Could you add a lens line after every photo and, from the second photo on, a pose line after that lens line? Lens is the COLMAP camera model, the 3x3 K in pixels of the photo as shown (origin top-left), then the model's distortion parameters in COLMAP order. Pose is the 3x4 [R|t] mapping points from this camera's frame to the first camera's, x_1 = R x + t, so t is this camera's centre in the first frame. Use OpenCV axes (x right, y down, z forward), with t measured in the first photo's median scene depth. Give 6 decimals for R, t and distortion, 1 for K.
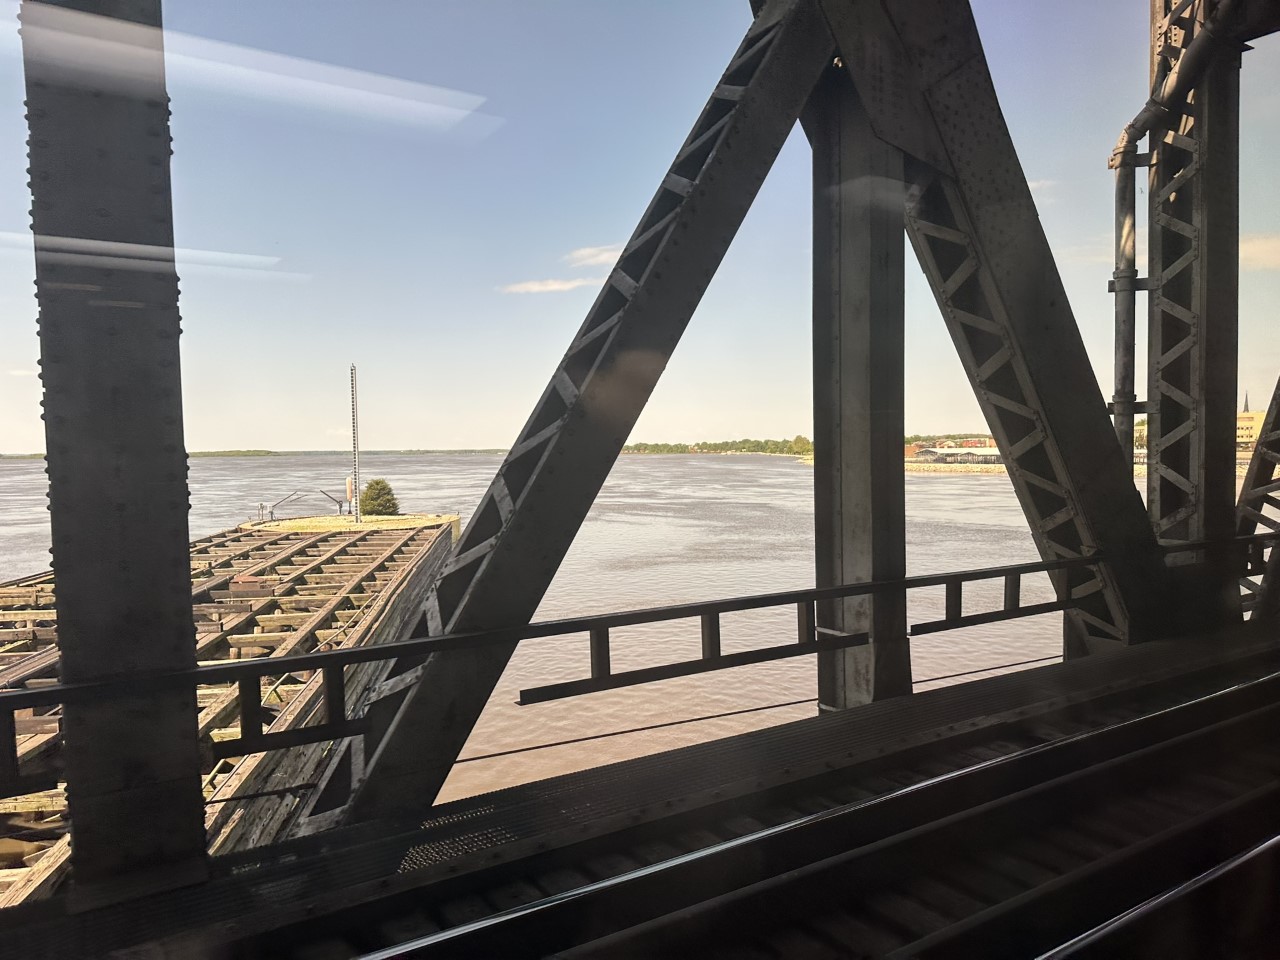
lens RADIAL K [[923.4, 0, 638.6], [0, 923.4, 492.8], [0, 0, 1]] dist [0.026046, -0.007787]
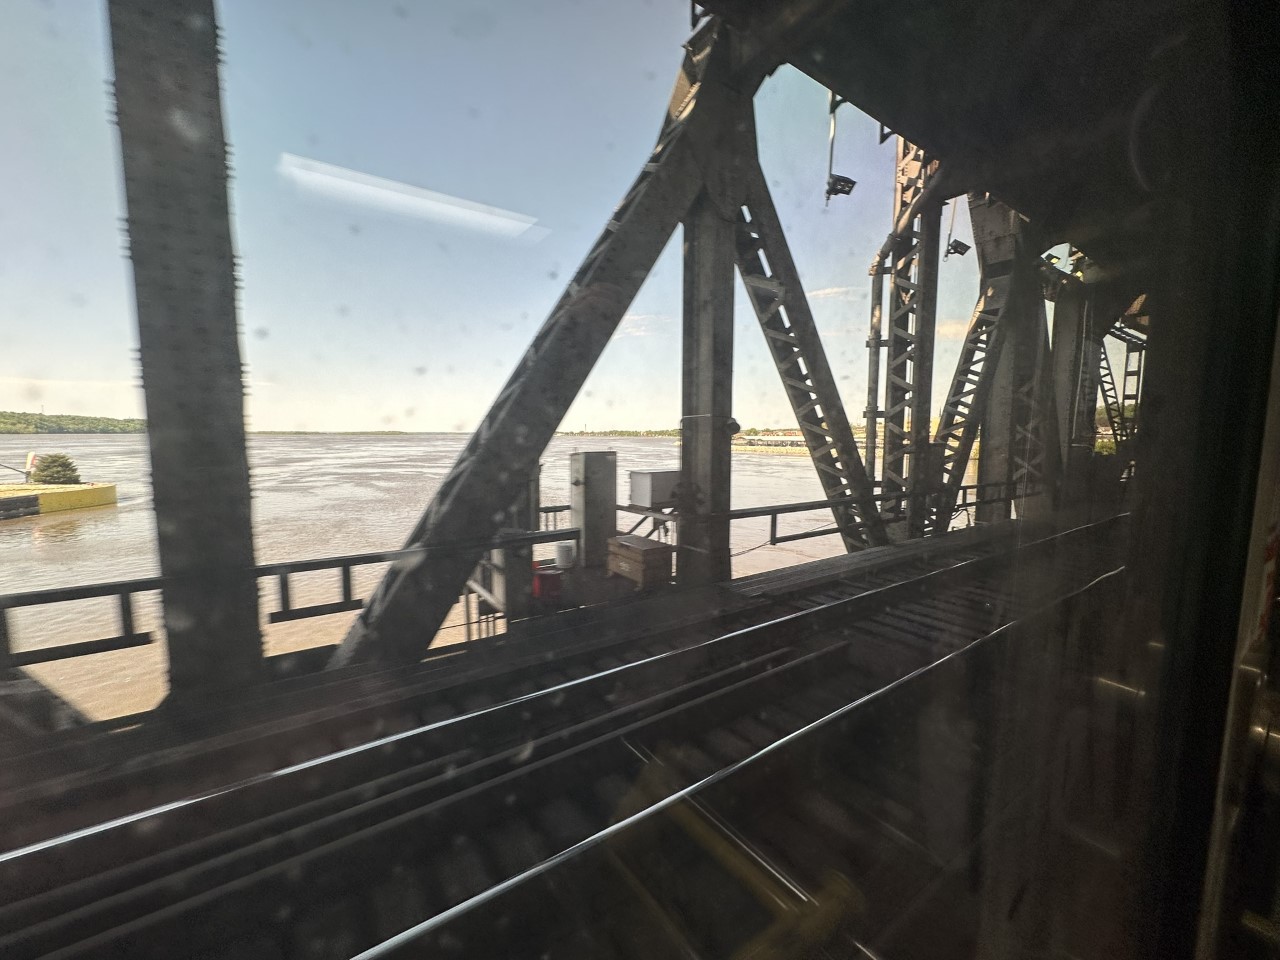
lens RADIAL K [[517.6, 0, 640.0], [0, 517.6, 480.0], [0, 0, 1]] dist [0.007676, -0.000644]
pose [[0.999431, 0.013278, 0.030992, 0.114340], [-0.014544, 0.999055, 0.040968, -0.004664], [-0.030419, -0.041395, 0.998680, 0.075420]]
